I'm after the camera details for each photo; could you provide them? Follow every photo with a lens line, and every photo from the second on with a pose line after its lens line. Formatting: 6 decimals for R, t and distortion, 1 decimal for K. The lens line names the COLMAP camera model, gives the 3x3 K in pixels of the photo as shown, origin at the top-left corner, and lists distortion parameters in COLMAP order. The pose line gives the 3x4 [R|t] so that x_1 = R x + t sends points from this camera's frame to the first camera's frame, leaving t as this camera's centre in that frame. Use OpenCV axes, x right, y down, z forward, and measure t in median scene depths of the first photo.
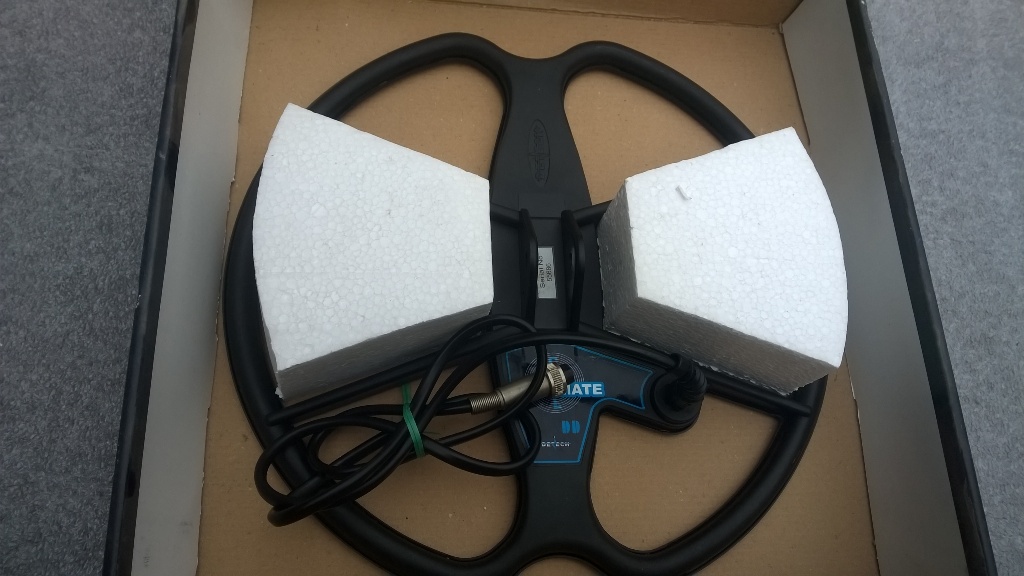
lens RADIAL K [[795.4, 0, 512.0], [0, 795.4, 288.0], [0, 0, 1]] dist [0.102260, -0.122757]
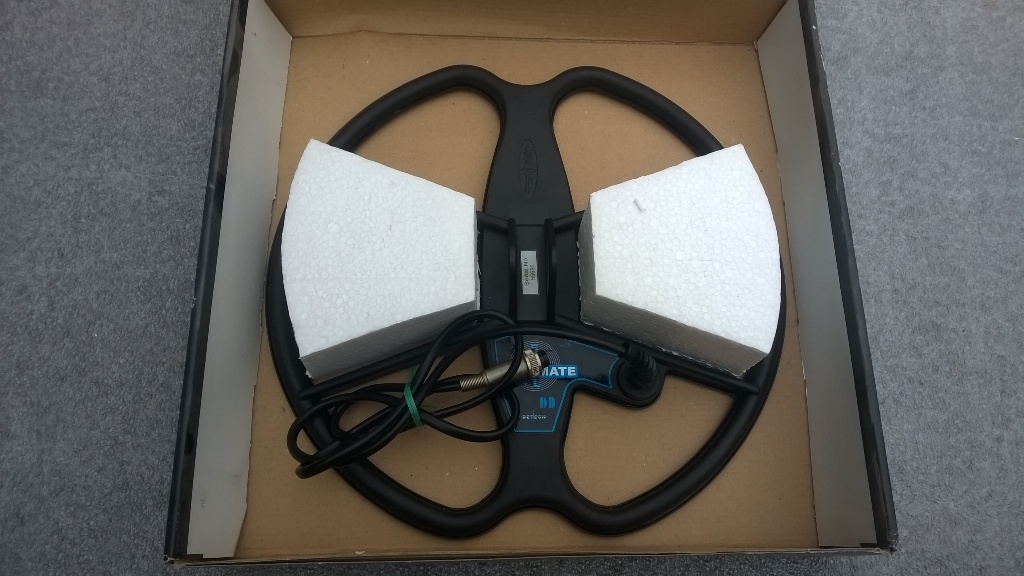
lens RADIAL K [[795.4, 0, 512.0], [0, 795.4, 288.0], [0, 0, 1]] dist [0.102260, -0.122757]
pose [[0.994789, -0.008023, -0.101639, 0.145404], [0.011105, 0.999494, 0.029795, -0.034046], [0.101349, -0.030768, 0.994375, -0.188625]]
